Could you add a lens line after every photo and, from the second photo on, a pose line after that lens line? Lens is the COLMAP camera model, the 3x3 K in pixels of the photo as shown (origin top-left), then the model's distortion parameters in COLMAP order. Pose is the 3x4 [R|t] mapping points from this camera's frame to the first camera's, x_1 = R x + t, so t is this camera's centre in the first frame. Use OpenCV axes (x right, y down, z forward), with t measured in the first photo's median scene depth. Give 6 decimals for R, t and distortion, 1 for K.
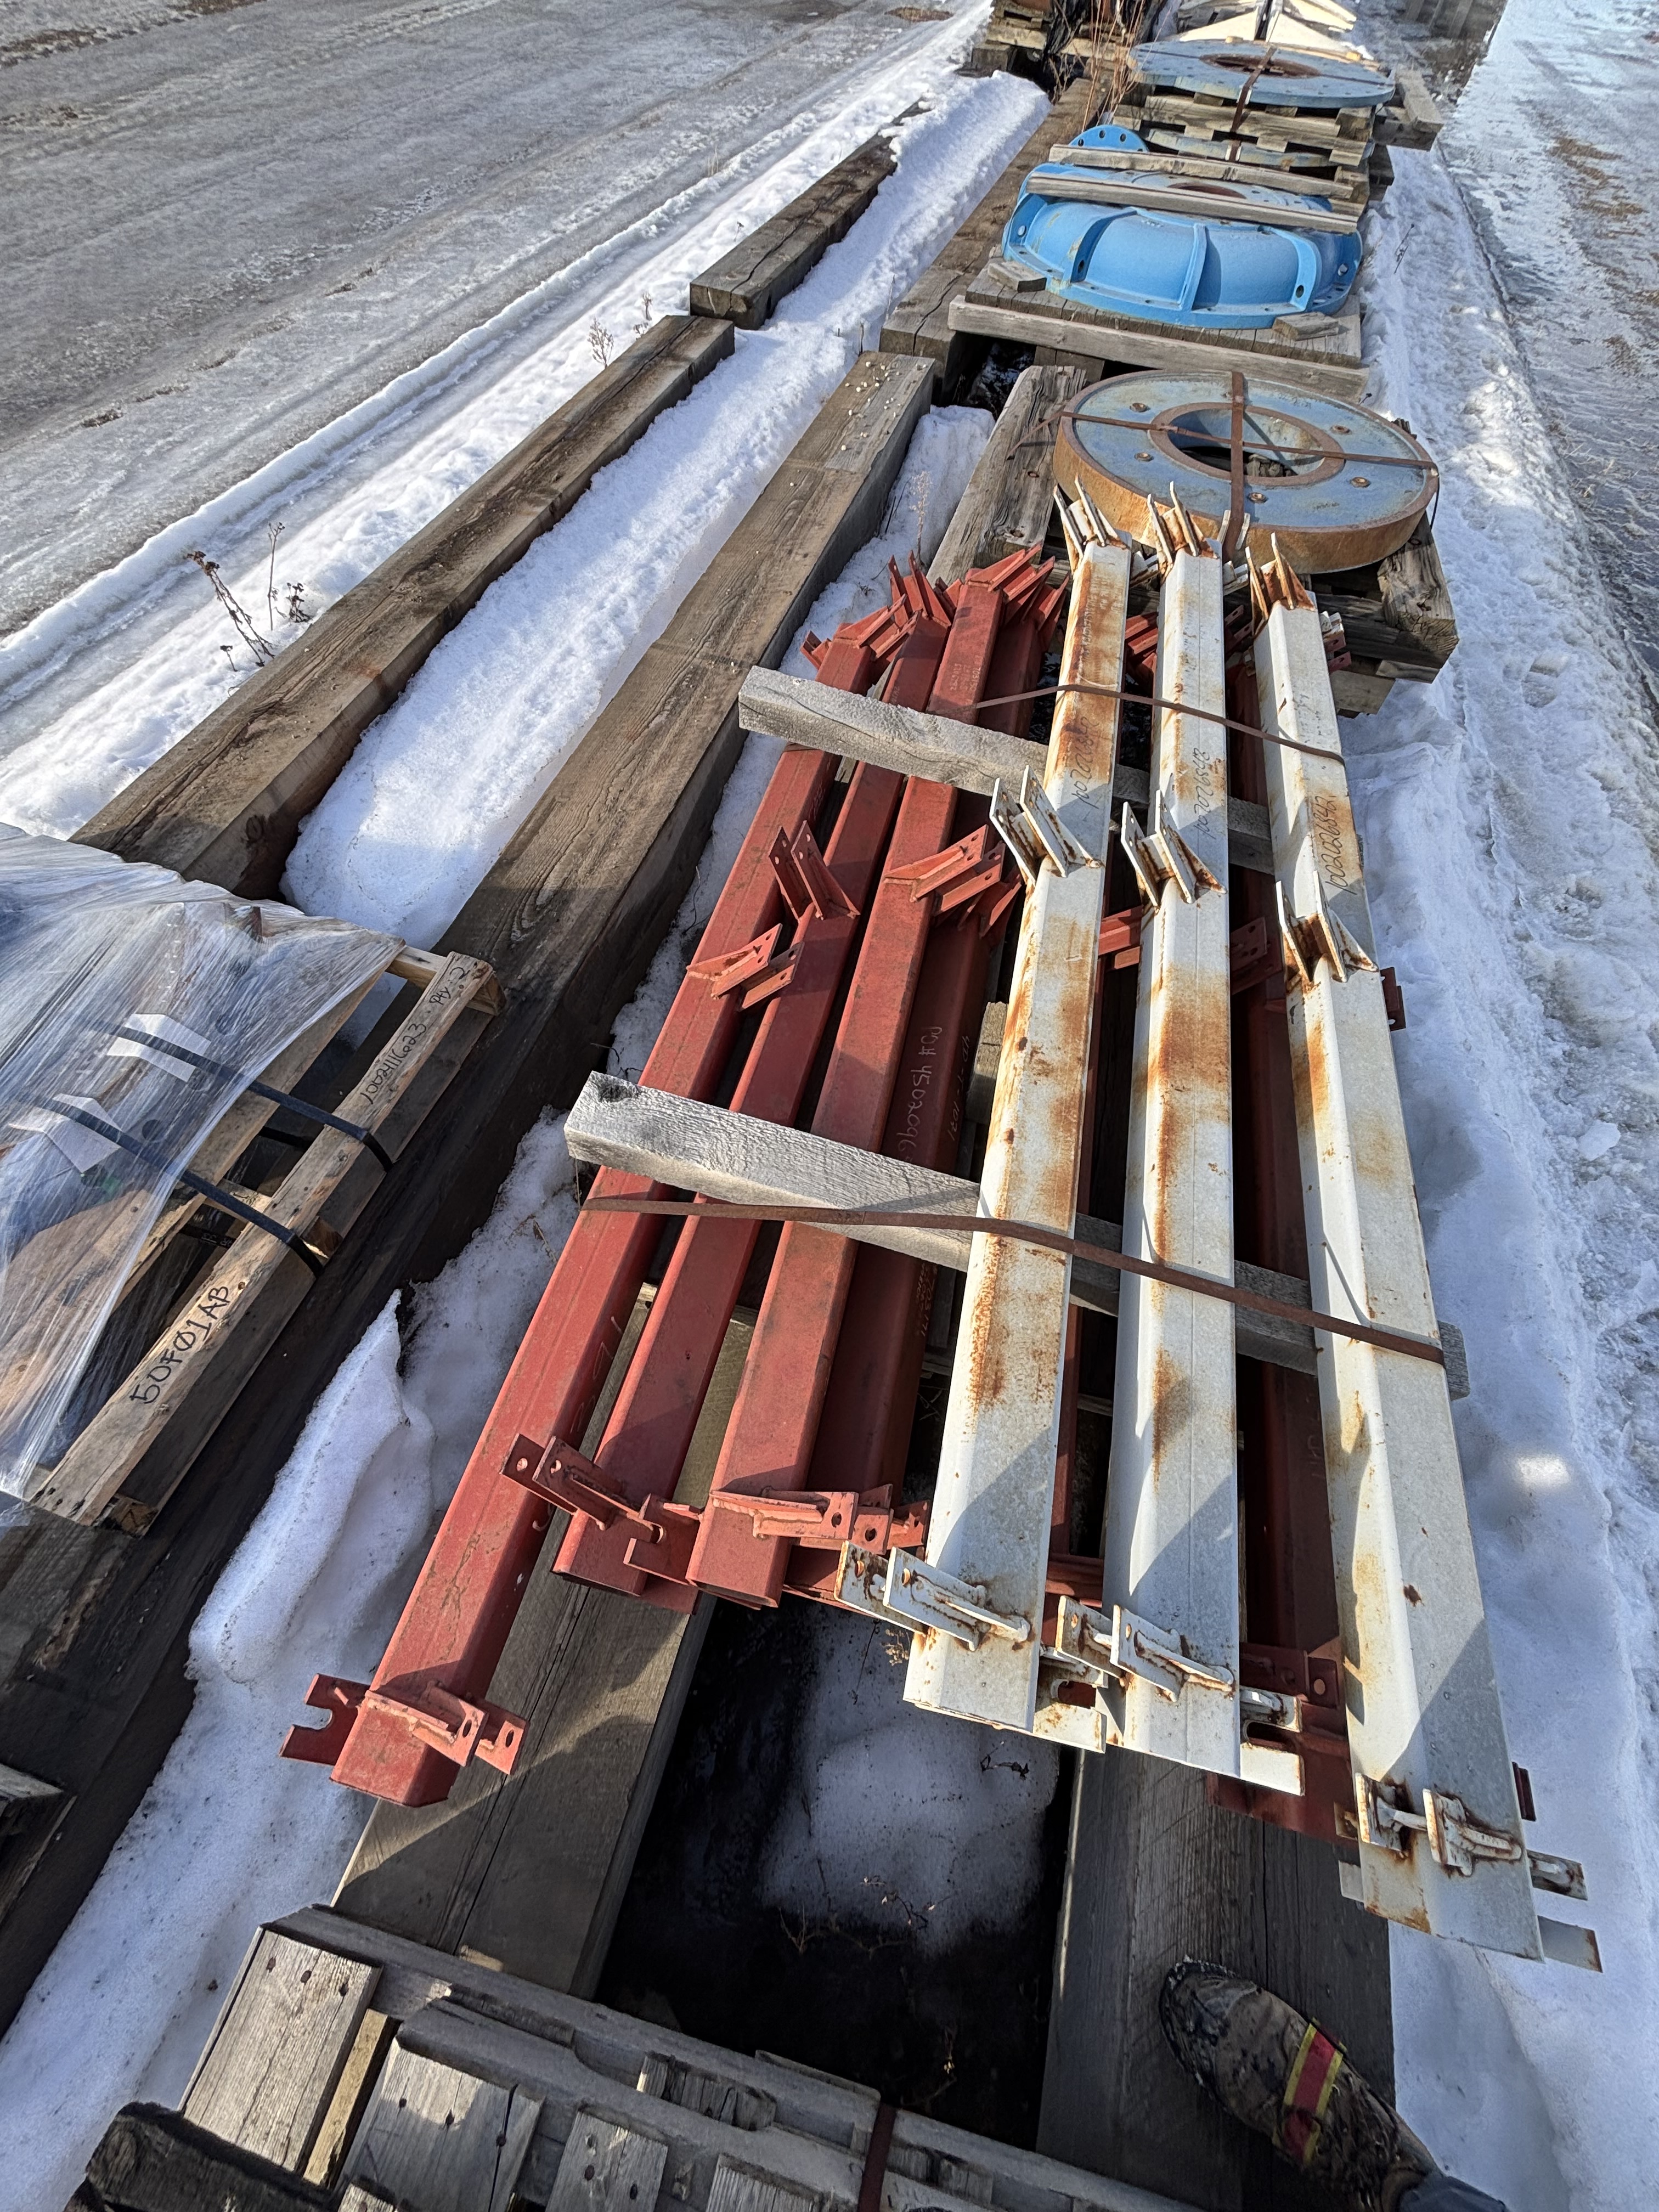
lens RADIAL K [[889.1, 0, 824.5], [0, 889.1, 1105.1], [0, 0, 1]] dist [-0.002876, 0.001083]
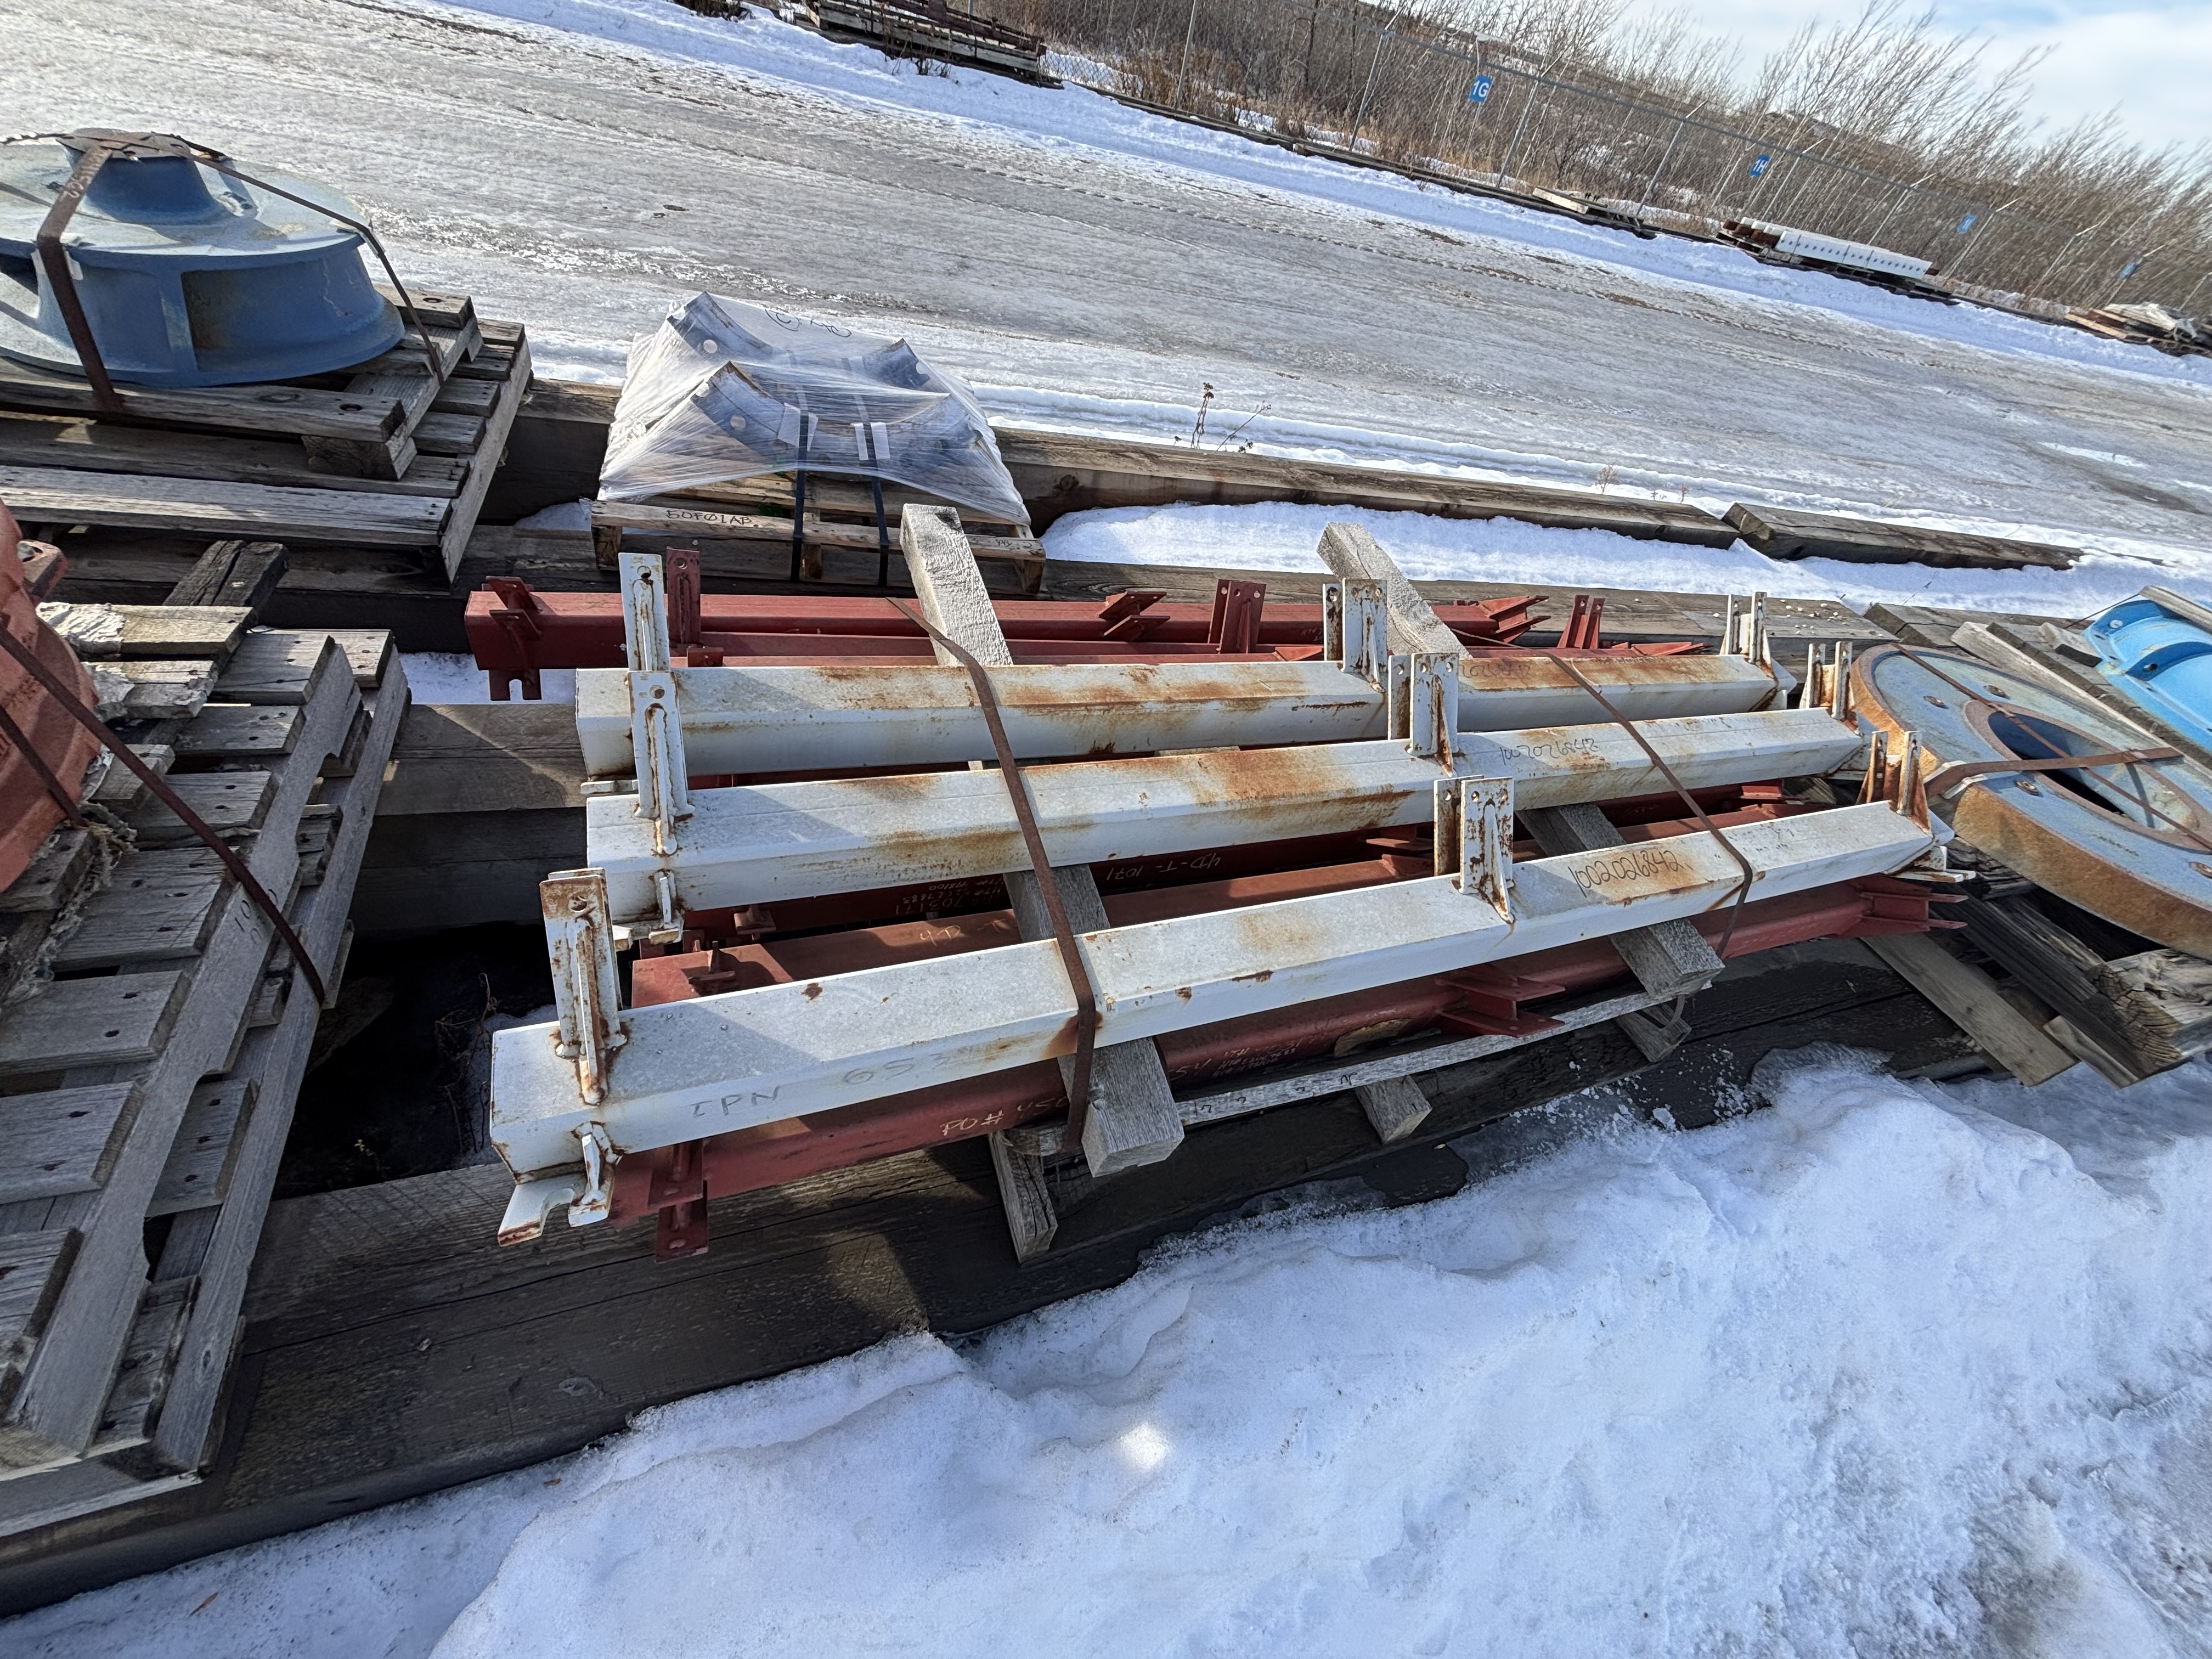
lens RADIAL K [[889.1, 0, 1096.9], [0, 889.1, 817.4], [0, 0, 1]] dist [-0.002876, 0.001083]
pose [[0.548344, 0.628855, -0.551235, 0.468631], [-0.790103, 0.605545, -0.095147, 0.106497], [0.273963, 0.487705, 0.828907, 0.071568]]
